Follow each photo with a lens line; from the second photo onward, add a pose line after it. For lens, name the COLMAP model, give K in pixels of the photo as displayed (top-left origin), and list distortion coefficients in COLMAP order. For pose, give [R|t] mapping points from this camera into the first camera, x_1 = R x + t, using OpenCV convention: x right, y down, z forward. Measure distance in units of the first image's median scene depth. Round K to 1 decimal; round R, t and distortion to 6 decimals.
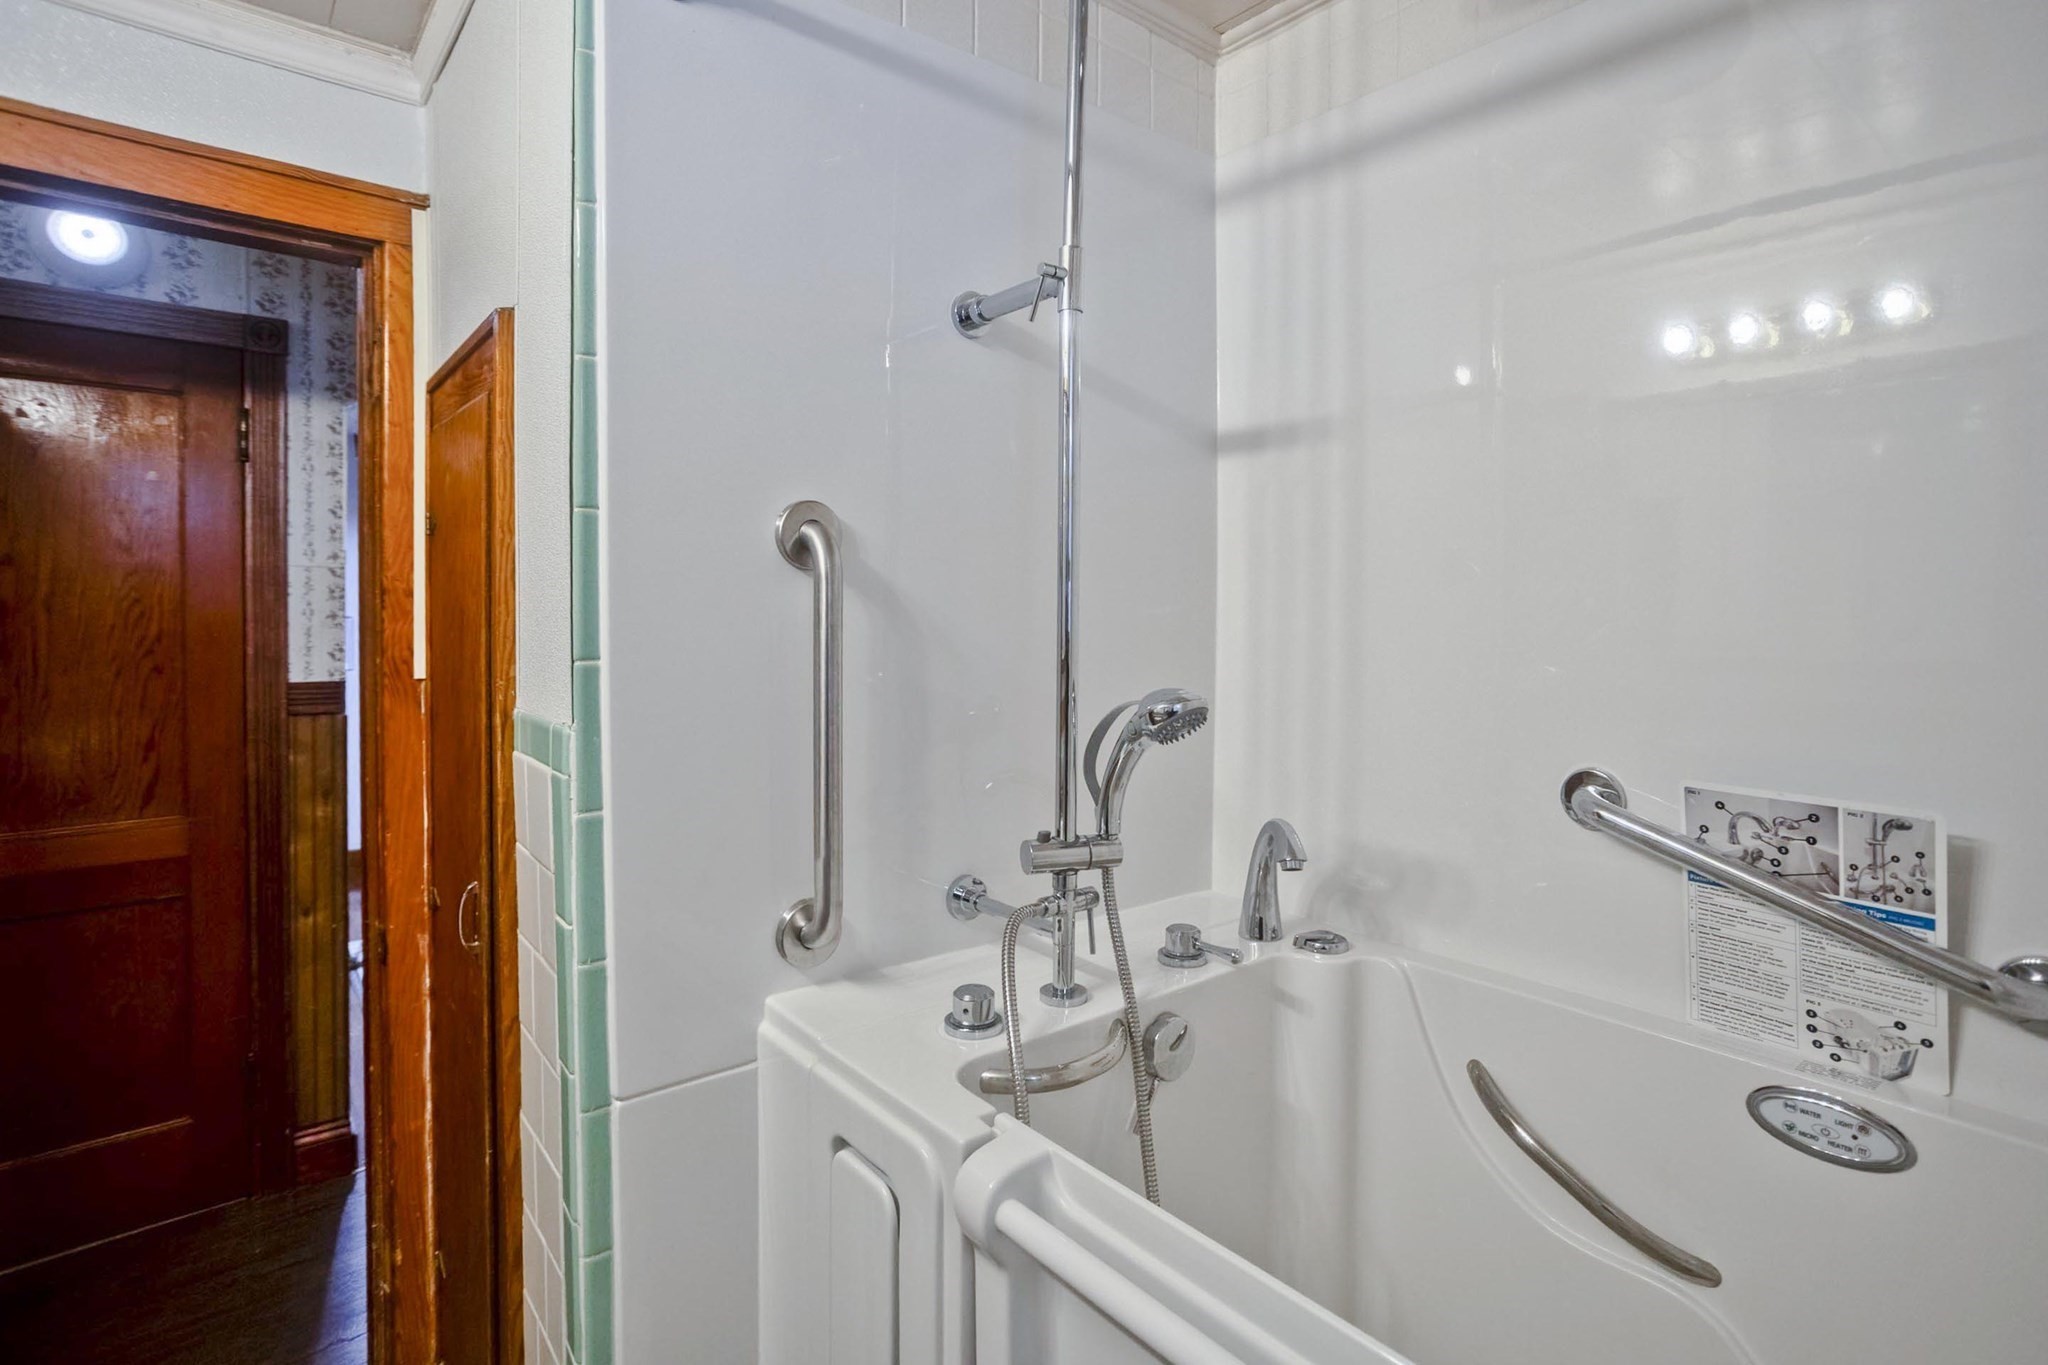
lens RADIAL K [[999.2, 0, 1033.6], [0, 999.2, 665.3], [0, 0, 1]] dist [-0.035304, 0.030465]
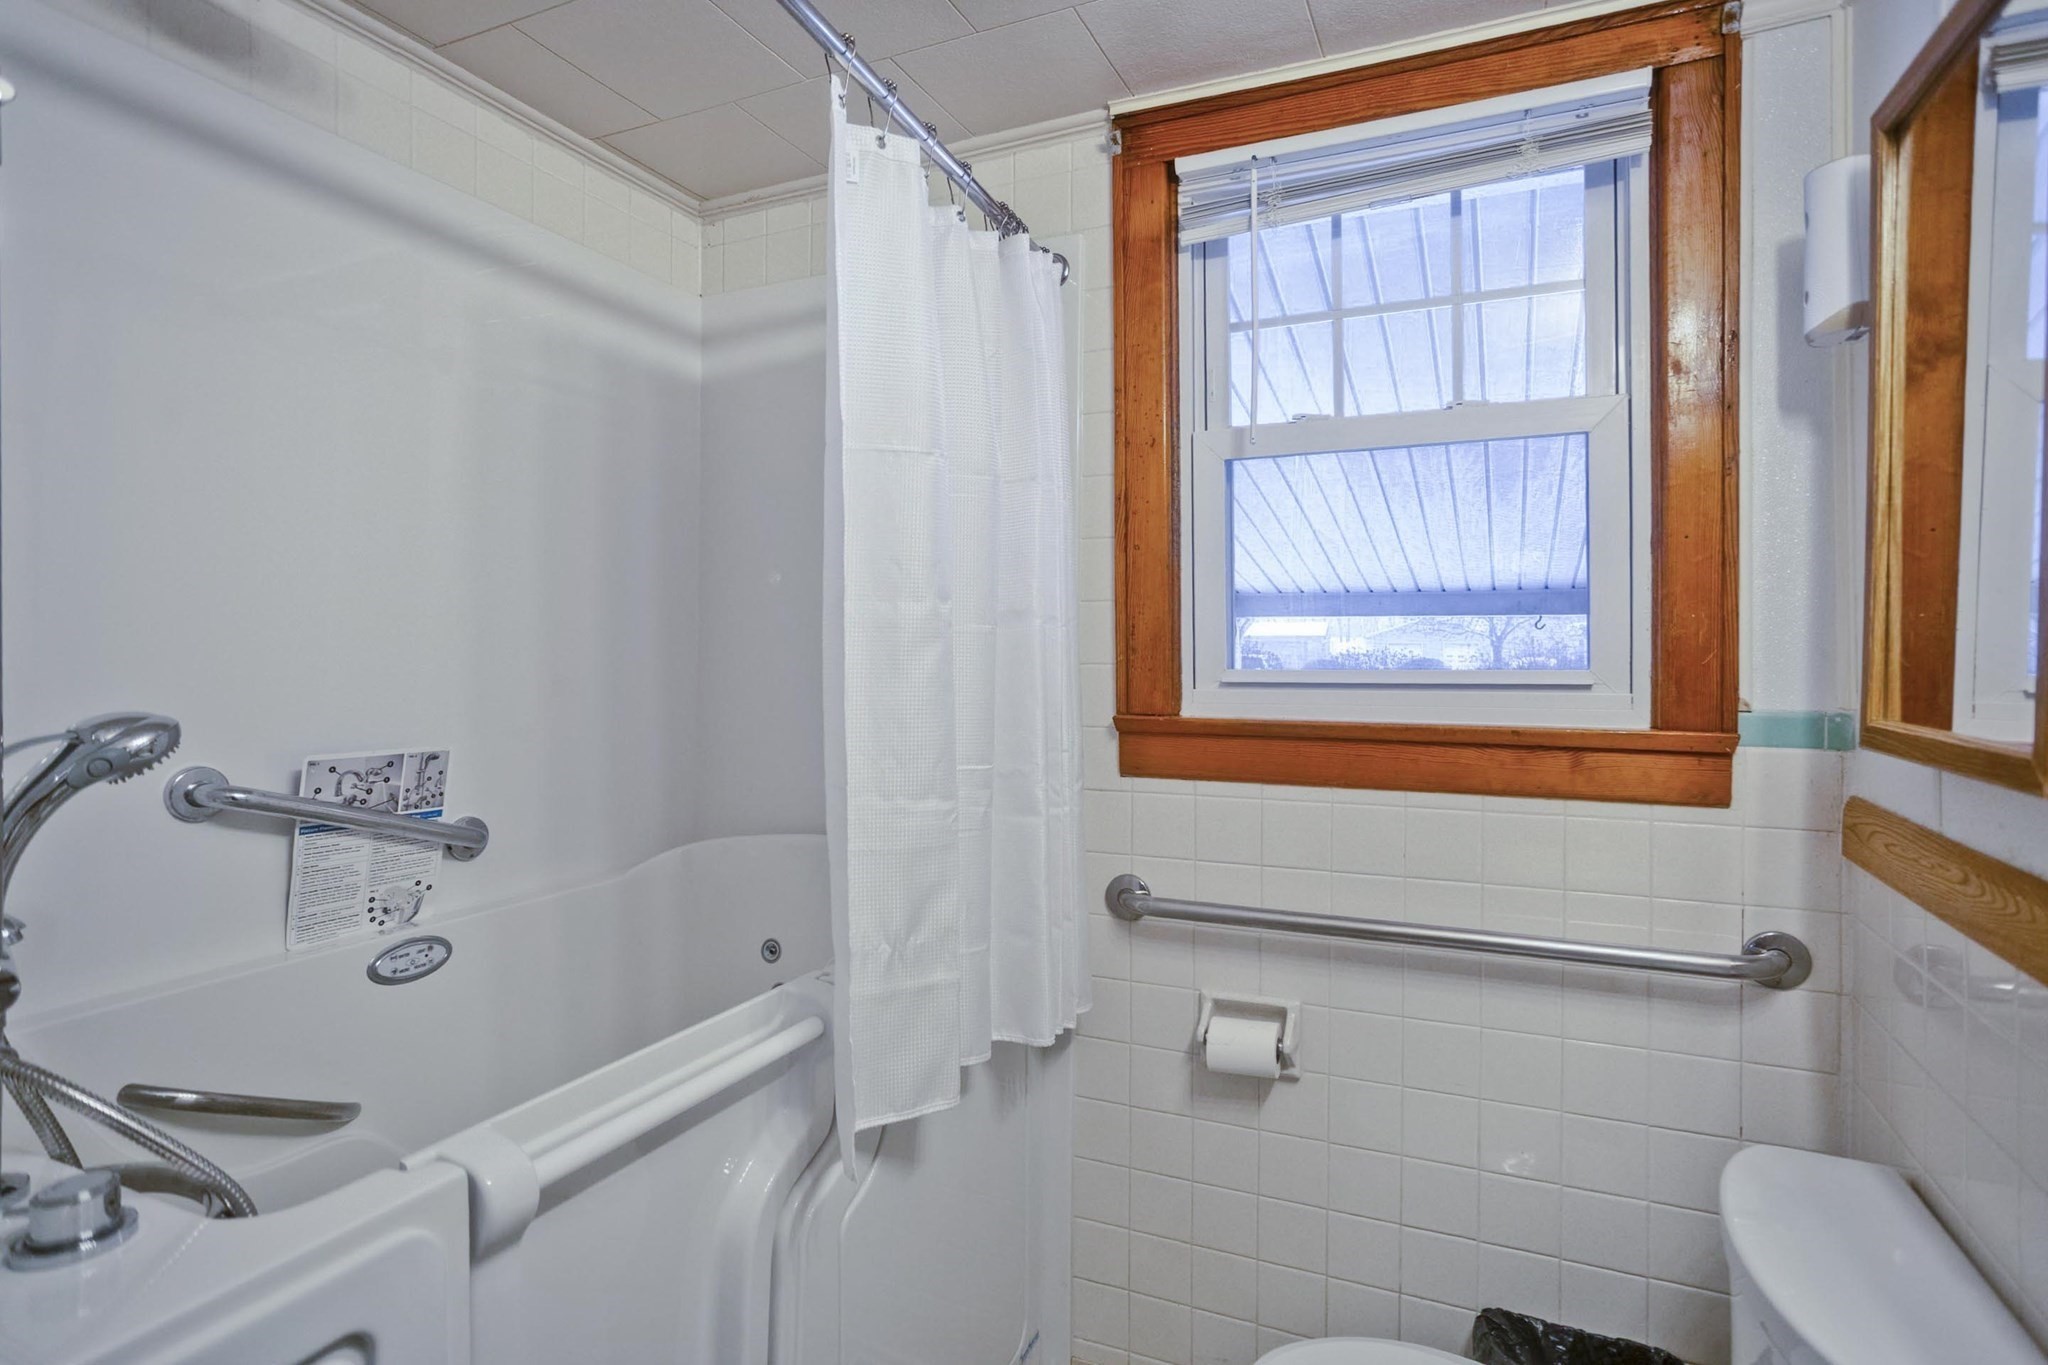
lens RADIAL K [[1006.5, 0, 1035.9], [0, 1006.5, 649.4], [0, 0, 1]] dist [-0.070948, 0.036113]
pose [[-0.423445, -0.003841, 0.905914, -0.981473], [0.043343, 0.998760, 0.024494, -0.015737], [-0.904884, 0.049637, -0.422754, 0.715201]]
